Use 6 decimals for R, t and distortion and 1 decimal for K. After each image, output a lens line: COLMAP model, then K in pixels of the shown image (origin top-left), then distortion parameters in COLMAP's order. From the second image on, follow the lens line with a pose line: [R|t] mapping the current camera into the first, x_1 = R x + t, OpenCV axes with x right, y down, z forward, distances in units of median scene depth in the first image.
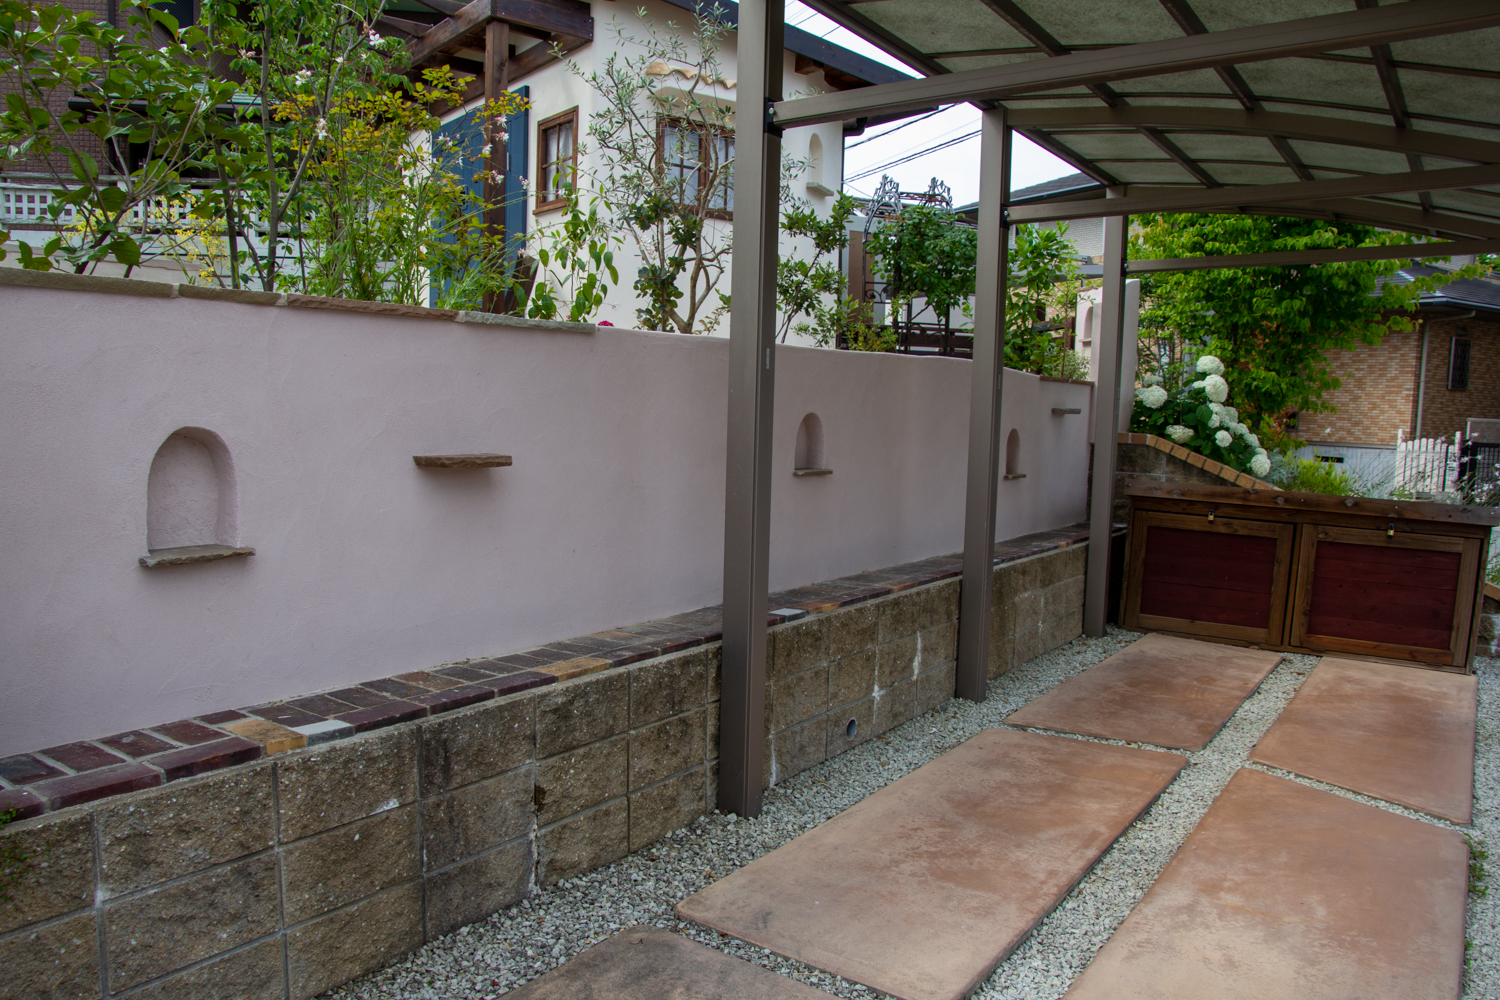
lens RADIAL K [[1088.7, 0, 750.5], [0, 1088.7, 472.8], [0, 0, 1]] dist [-0.021164, -0.003376]
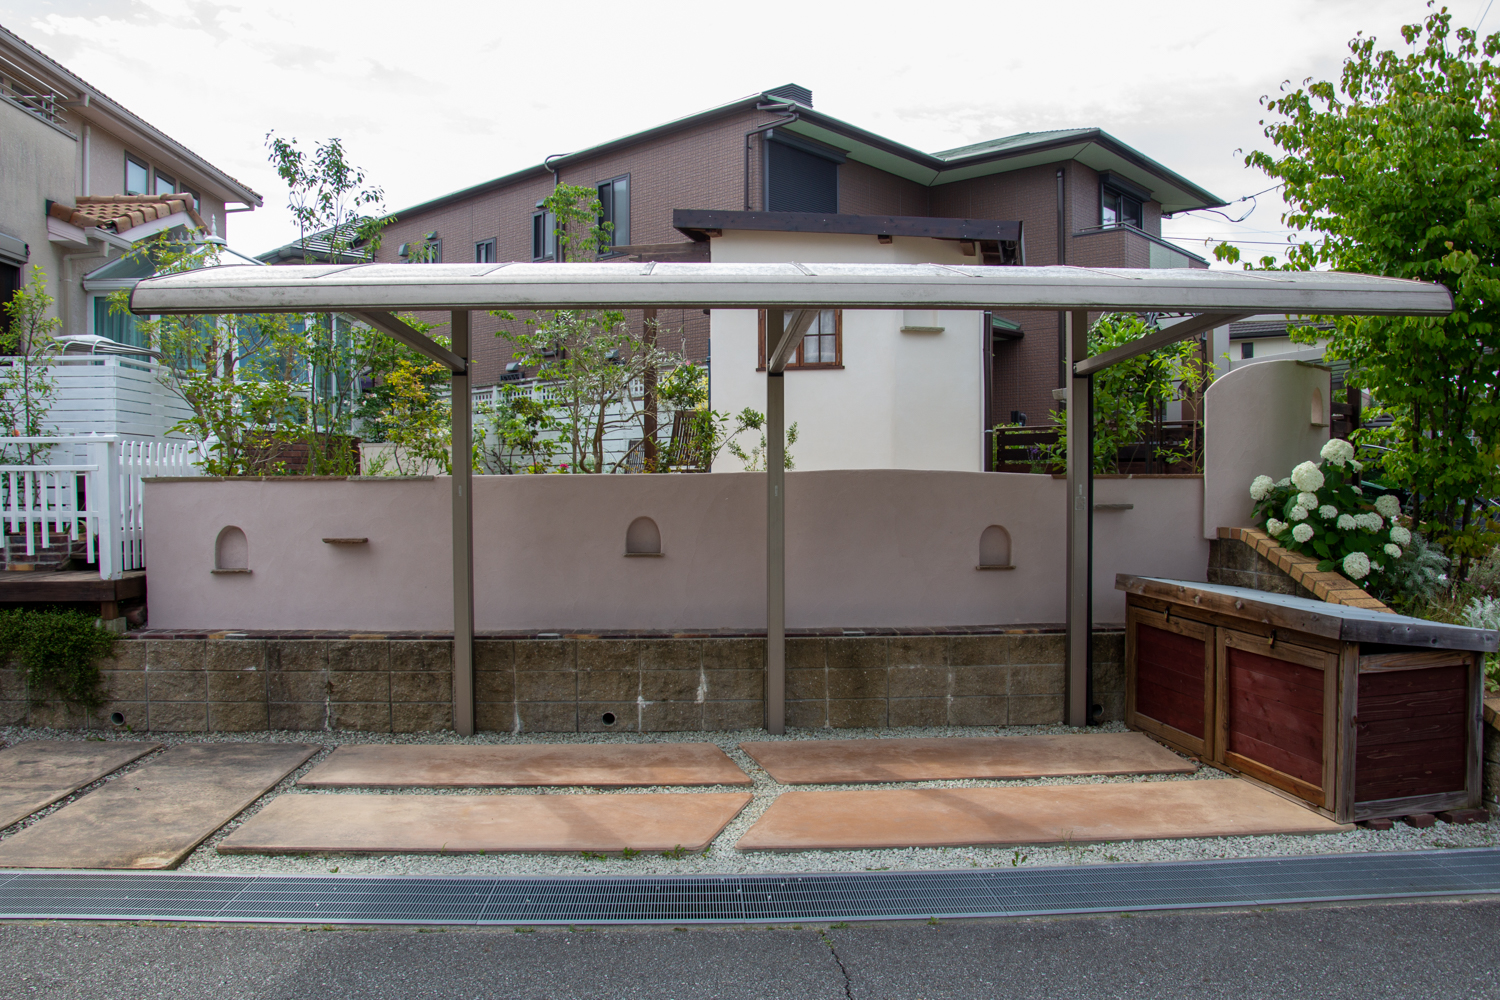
lens RADIAL K [[1050.8, 0, 750.0], [0, 1050.8, 500.0], [0, 0, 1]] dist [-0.001140, 0.000650]
pose [[0.587803, -0.034699, -0.808259, 2.079360], [-0.031079, 0.997374, -0.065420, 0.024251], [0.808407, 0.063574, 0.585181, 0.392621]]
